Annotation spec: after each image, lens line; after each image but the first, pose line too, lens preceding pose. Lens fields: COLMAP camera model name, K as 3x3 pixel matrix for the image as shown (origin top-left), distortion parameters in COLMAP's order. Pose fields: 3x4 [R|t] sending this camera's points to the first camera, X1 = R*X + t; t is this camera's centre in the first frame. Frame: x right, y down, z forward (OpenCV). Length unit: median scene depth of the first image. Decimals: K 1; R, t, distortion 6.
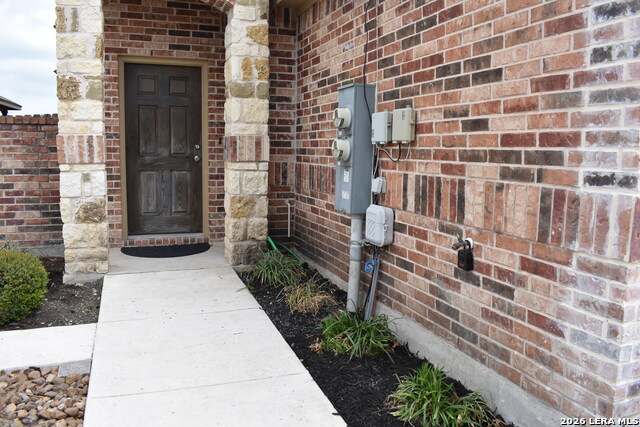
lens RADIAL K [[507.6, 0, 324.4], [0, 507.6, 211.7], [0, 0, 1]] dist [-0.093028, 0.015725]
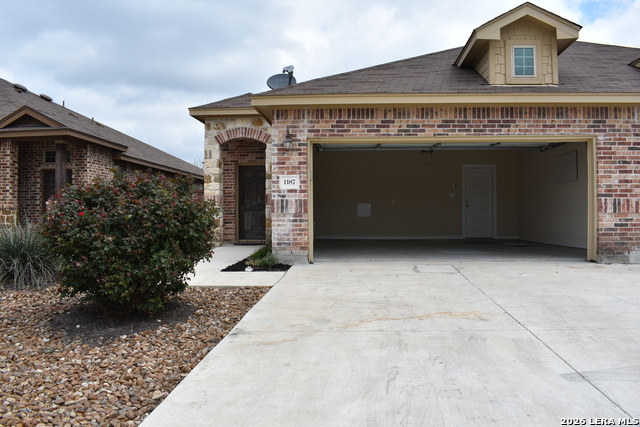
lens RADIAL K [[507.6, 0, 324.4], [0, 507.6, 211.7], [0, 0, 1]] dist [-0.093028, 0.015725]
pose [[0.903930, -0.022094, -0.427109, 1.272303], [-0.037068, 0.990859, -0.129706, 0.277354], [0.426070, 0.133077, 0.894849, -1.232831]]
